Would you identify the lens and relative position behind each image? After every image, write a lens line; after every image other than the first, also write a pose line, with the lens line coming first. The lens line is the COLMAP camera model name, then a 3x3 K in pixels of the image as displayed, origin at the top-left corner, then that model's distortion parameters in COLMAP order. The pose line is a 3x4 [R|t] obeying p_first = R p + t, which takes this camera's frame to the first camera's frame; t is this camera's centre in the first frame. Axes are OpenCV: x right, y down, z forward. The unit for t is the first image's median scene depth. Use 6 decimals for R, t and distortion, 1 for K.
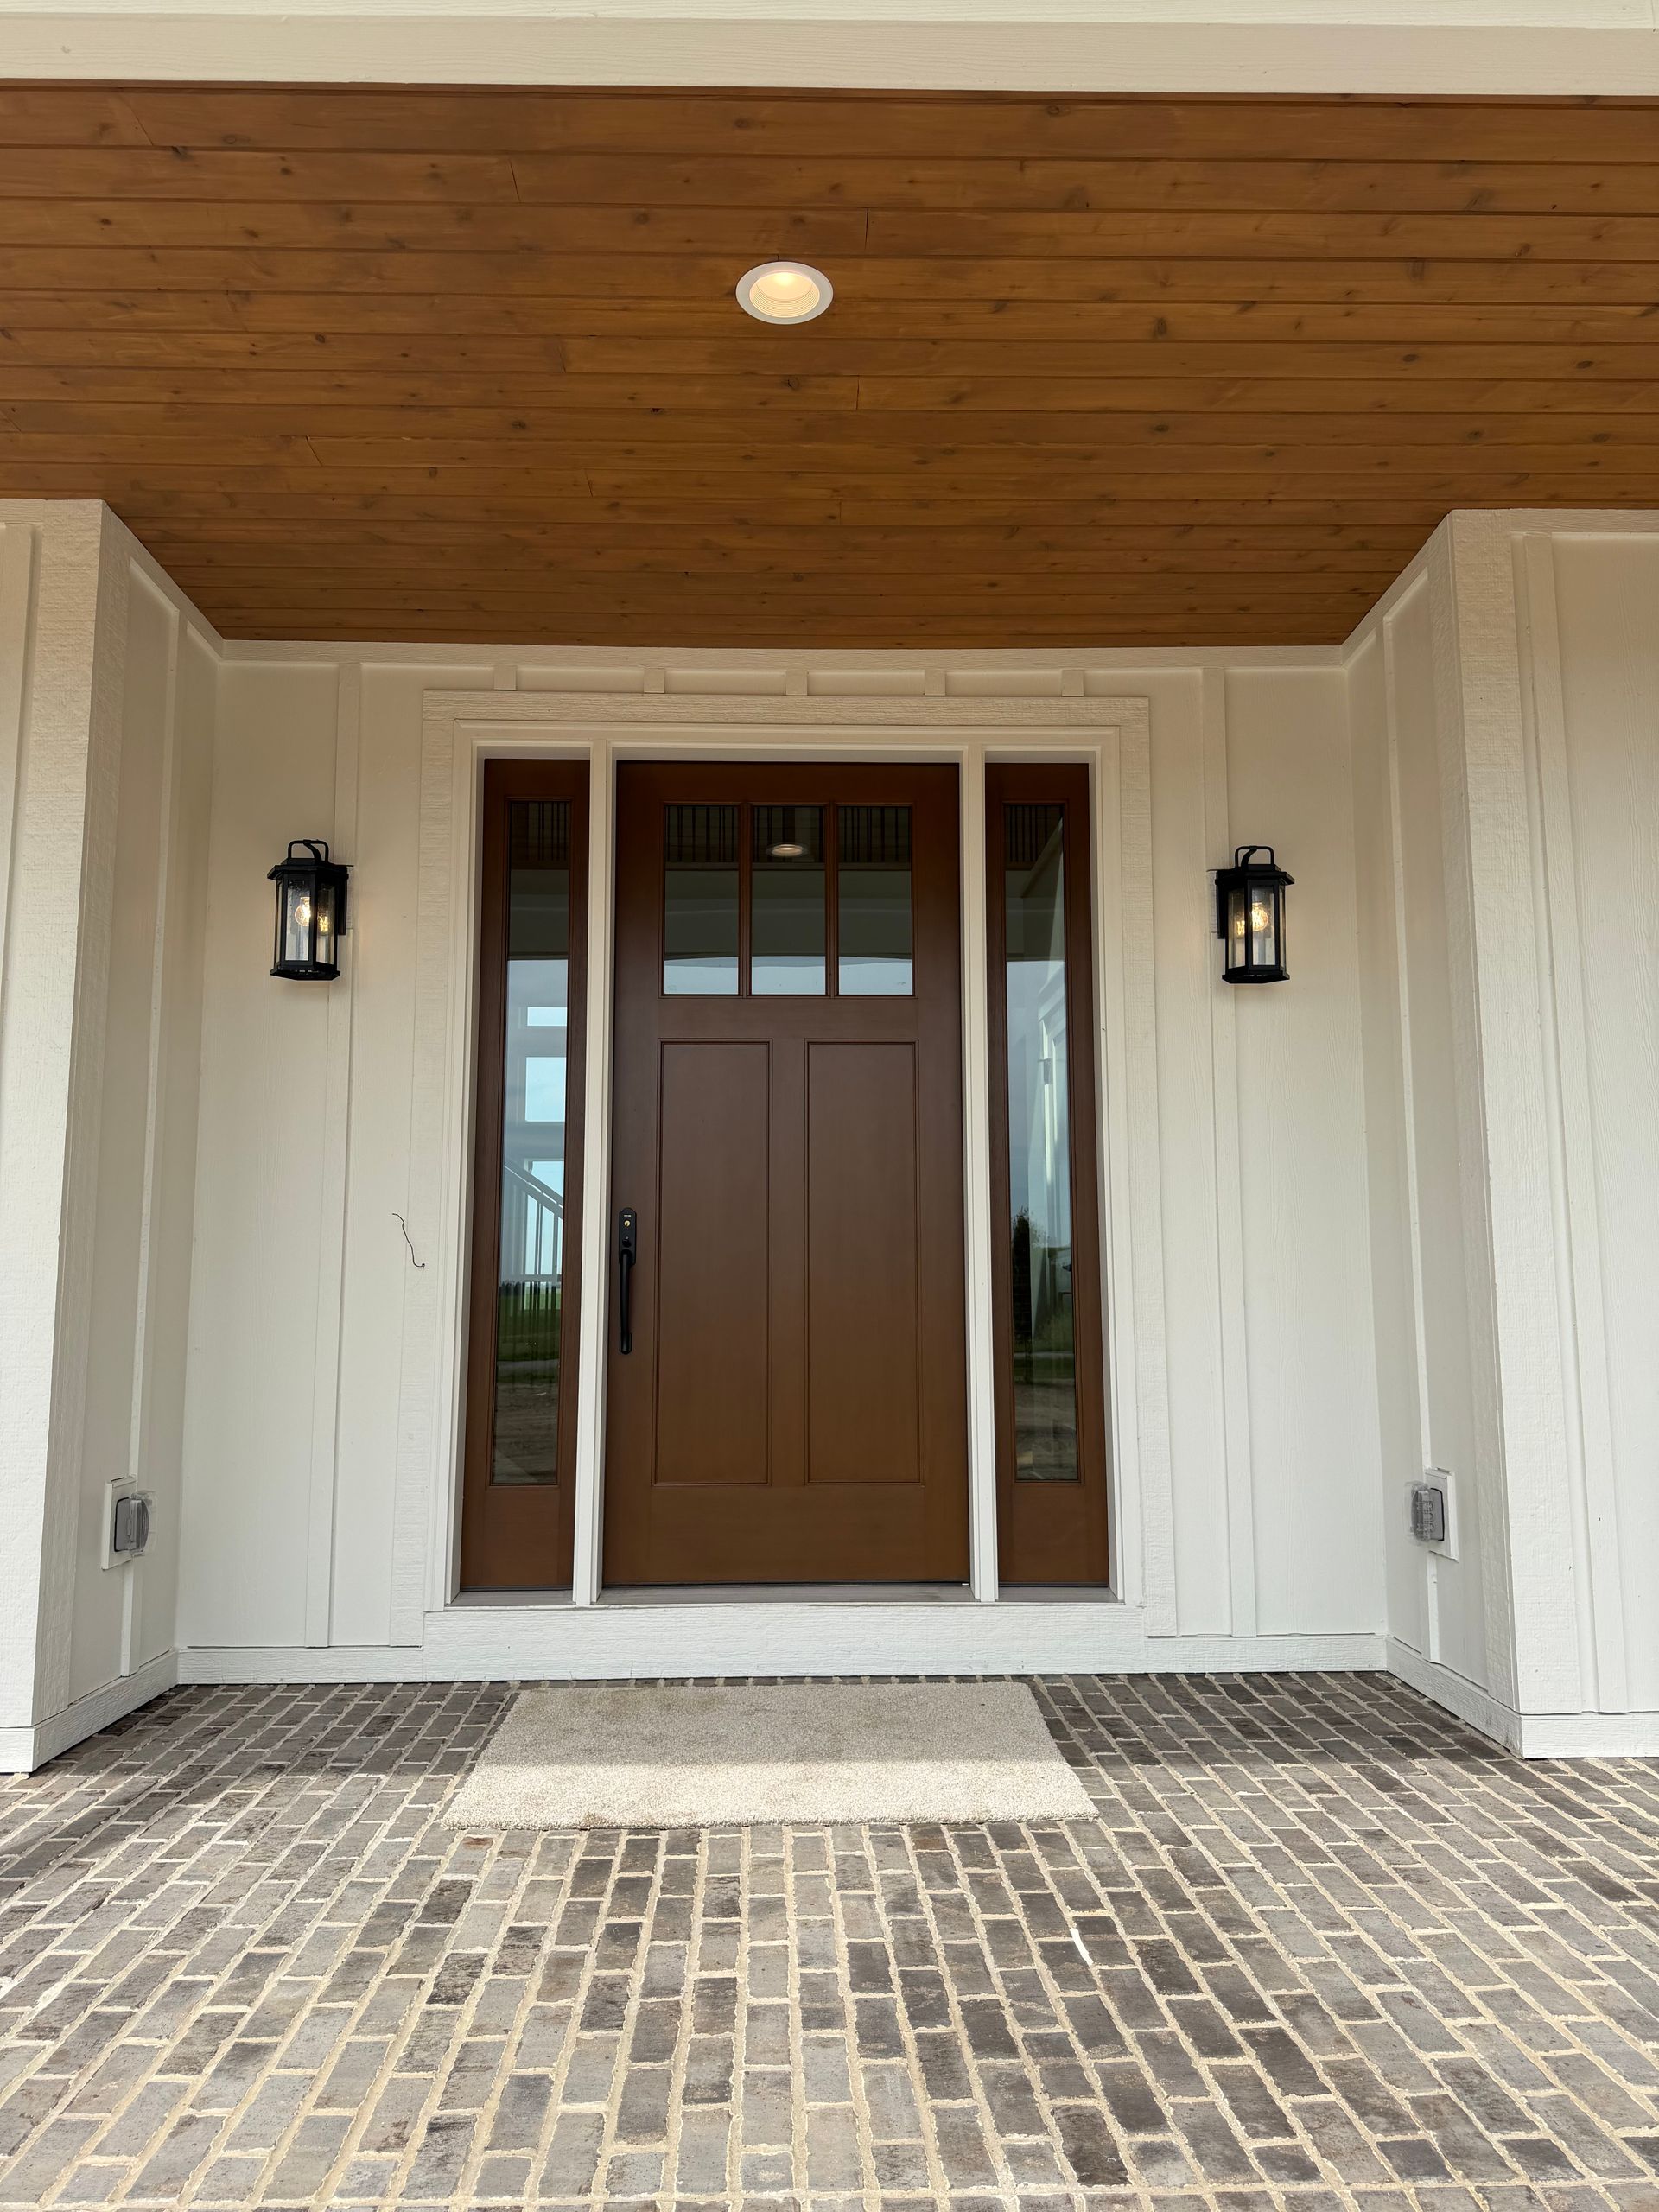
lens RADIAL K [[1553.5, 0, 826.5], [0, 1553.5, 1116.1], [0, 0, 1]] dist [0.049998, -0.057835]
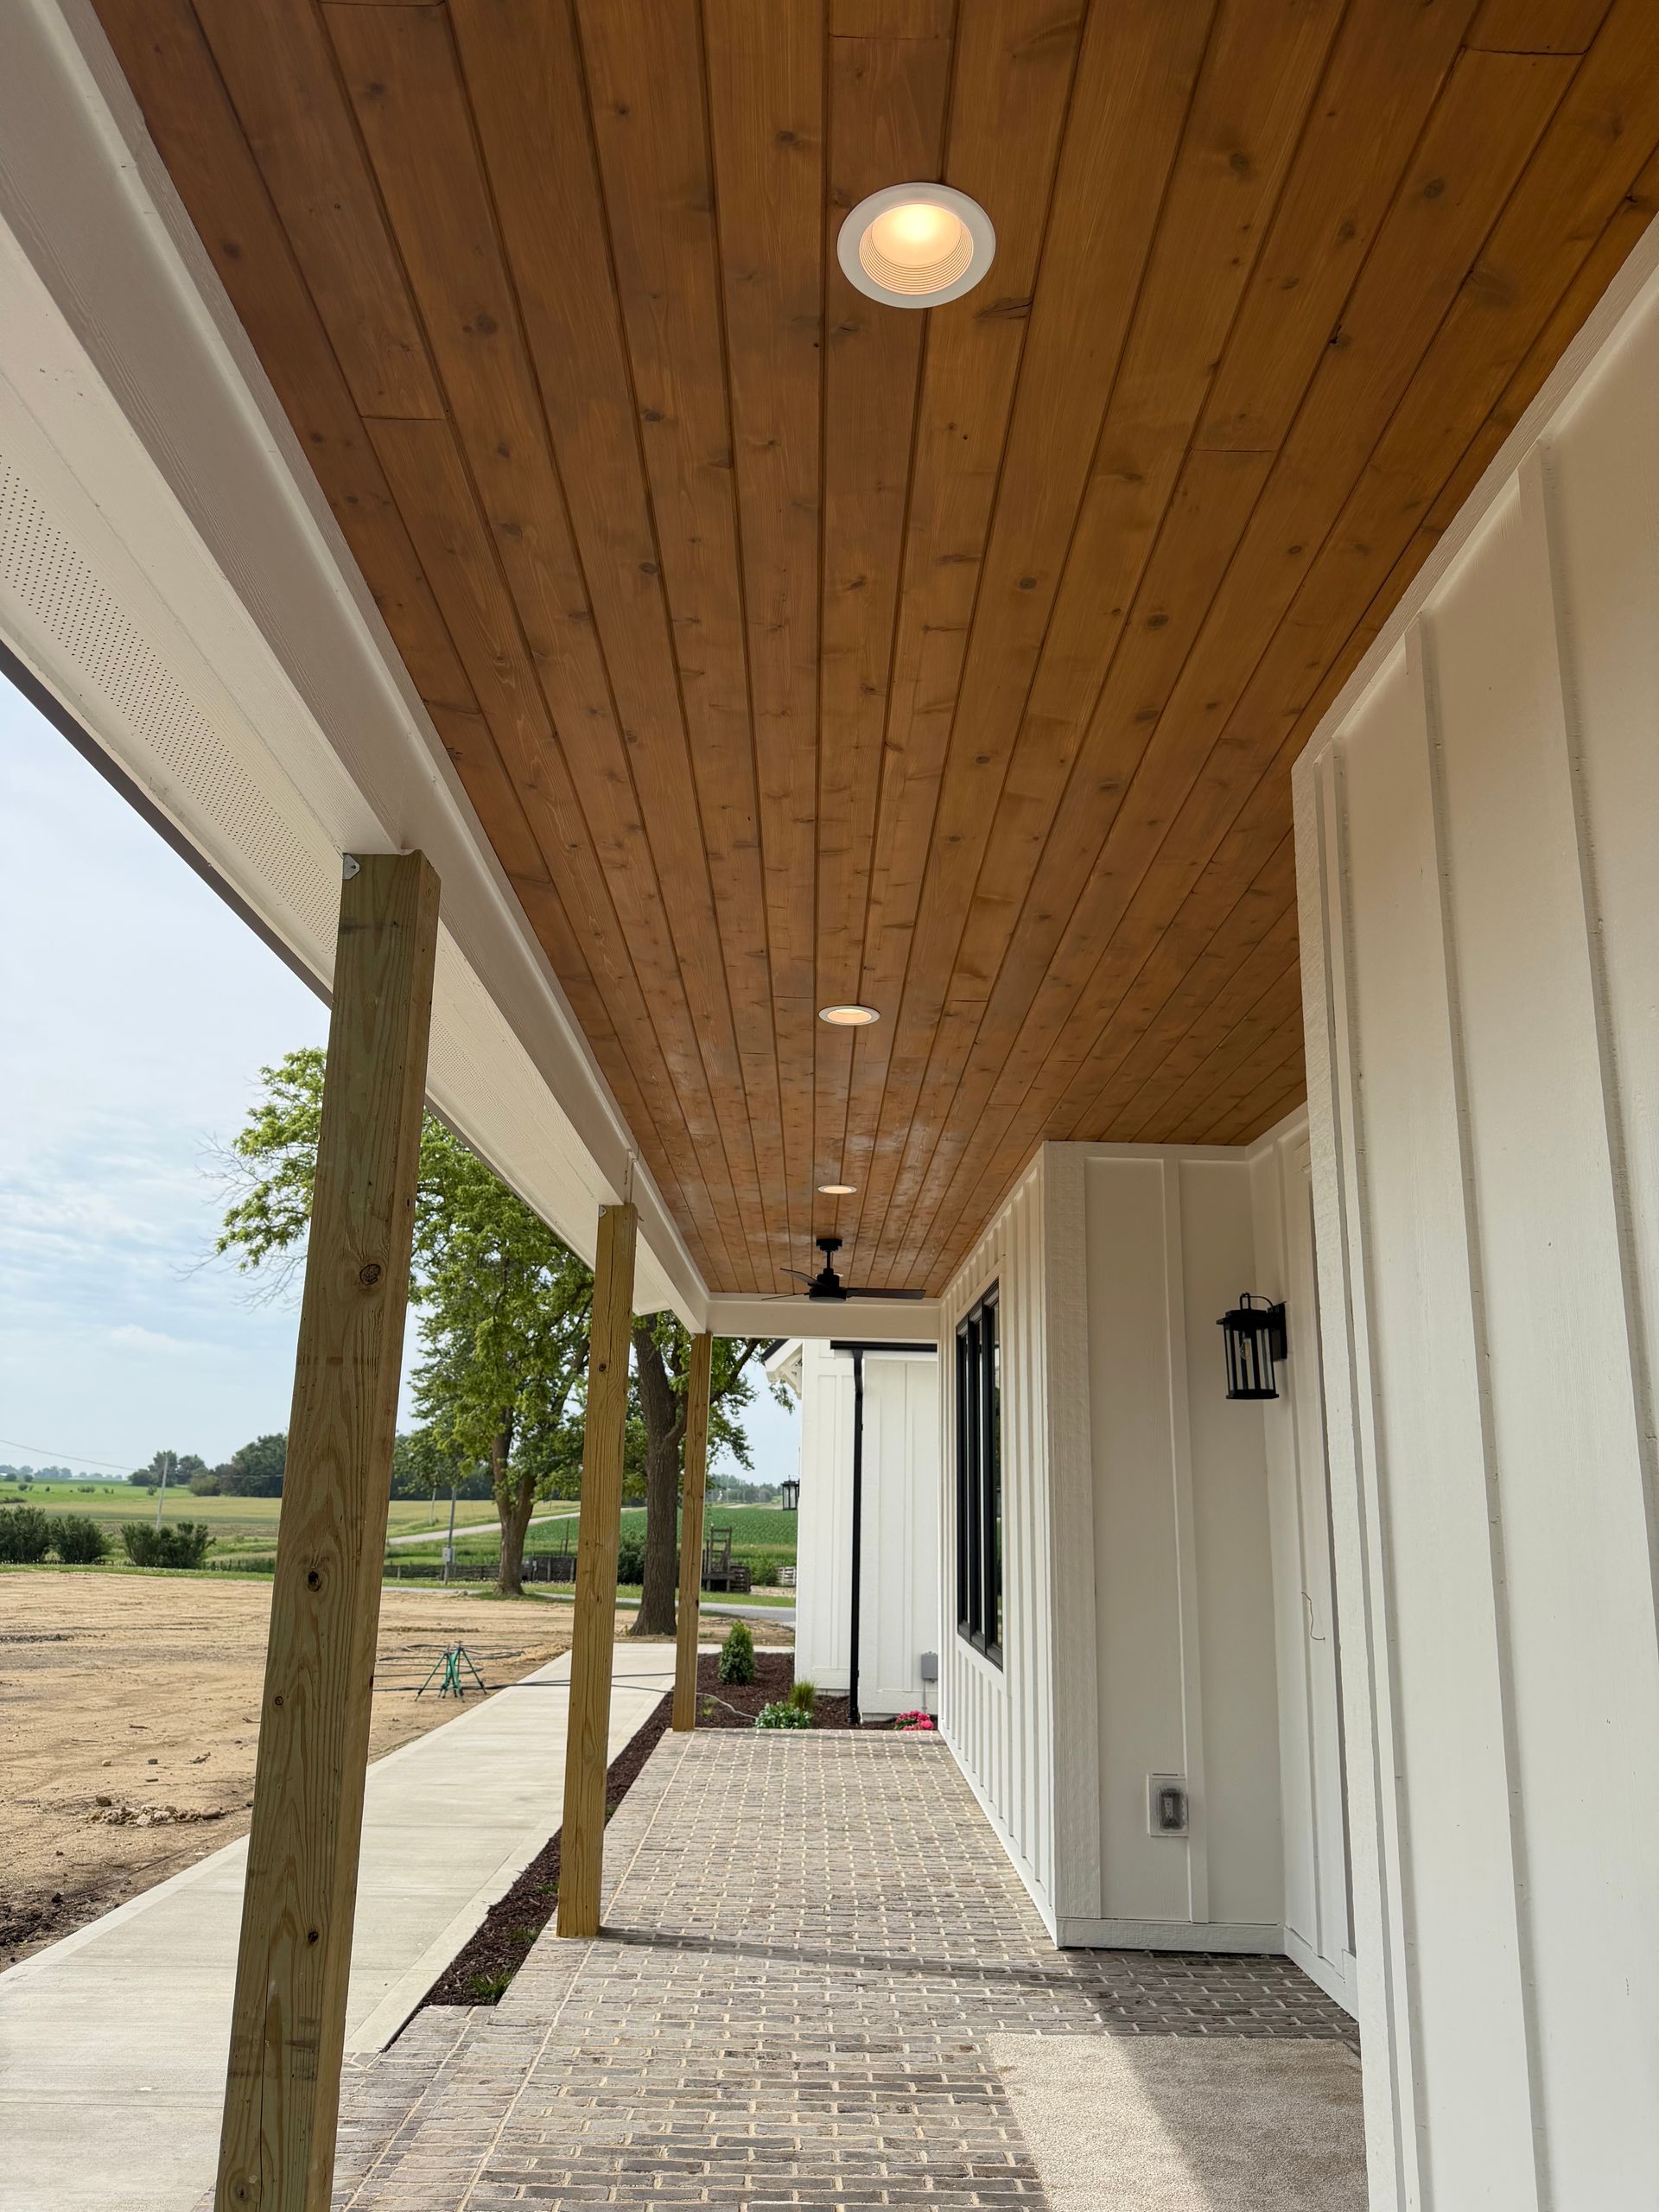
lens RADIAL K [[1553.5, 0, 826.5], [0, 1553.5, 1116.1], [0, 0, 1]] dist [0.049998, -0.057835]
pose [[-0.007828, -0.242285, -0.970174, 1.716861], [0.090882, 0.966016, -0.241980, -0.054435], [0.995831, -0.090065, 0.014458, 1.097197]]
